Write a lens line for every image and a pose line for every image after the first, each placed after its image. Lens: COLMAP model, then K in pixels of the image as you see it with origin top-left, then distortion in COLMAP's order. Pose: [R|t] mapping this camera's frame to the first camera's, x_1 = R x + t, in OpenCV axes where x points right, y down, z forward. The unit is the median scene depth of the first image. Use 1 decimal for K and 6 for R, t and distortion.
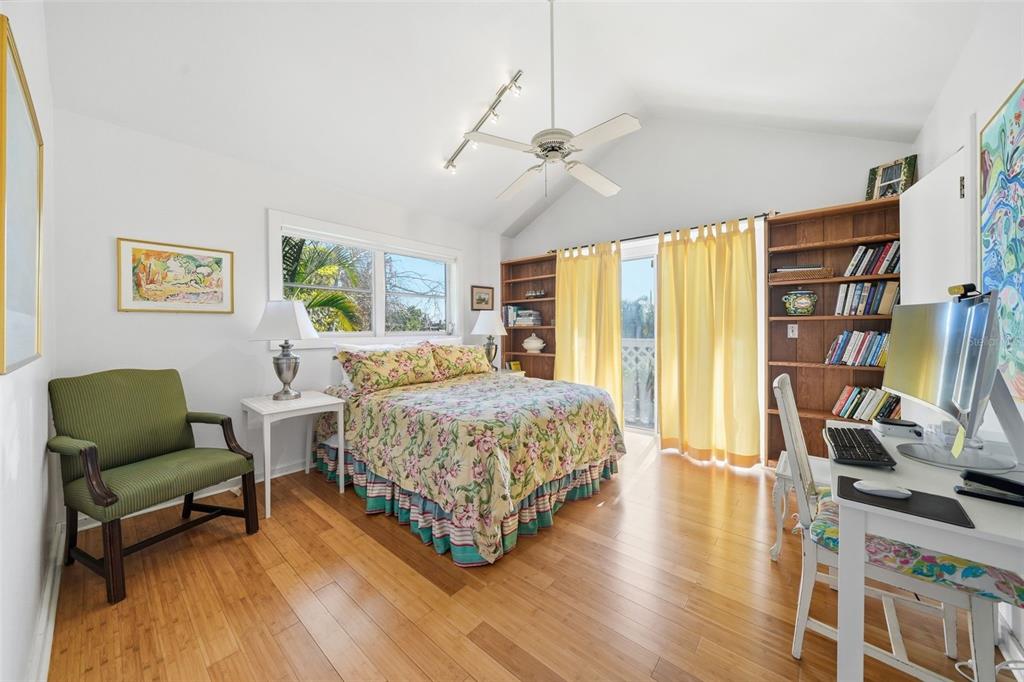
lens RADIAL K [[354.2, 0, 513.6], [0, 354.2, 331.4], [0, 0, 1]] dist [-0.007556, 0.000651]
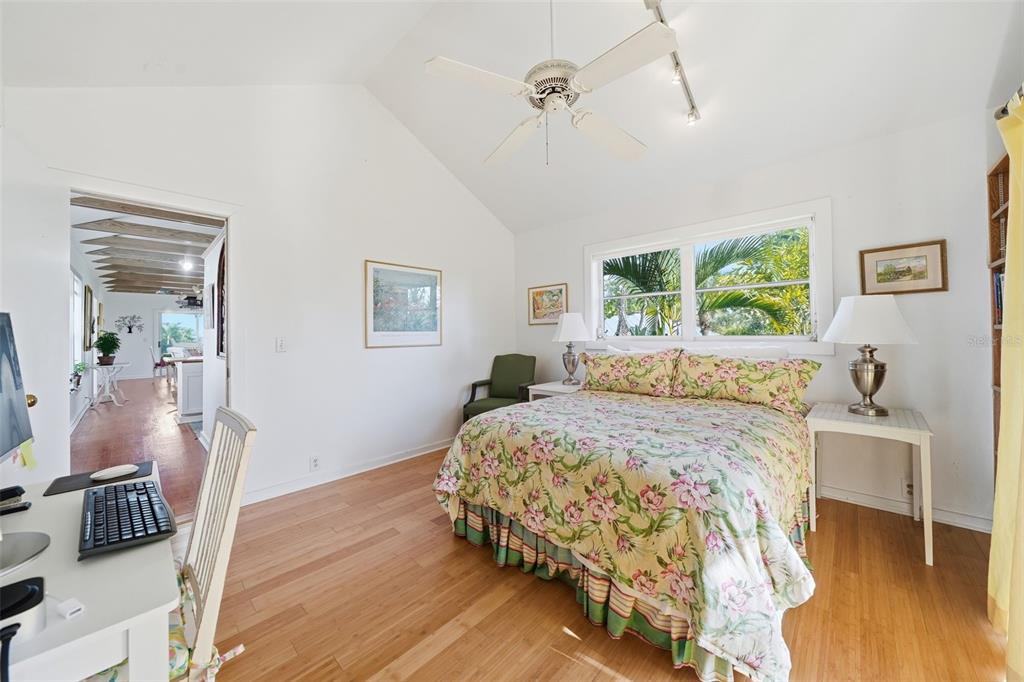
lens RADIAL K [[354.2, 0, 513.8], [0, 354.2, 336.8], [0, 0, 1]] dist [-0.007556, 0.000651]
pose [[-0.037004, 0.012600, -0.999236, 0.811048], [0.006567, 0.999902, 0.012366, -0.014713], [0.999294, -0.006105, -0.037083, 0.900908]]
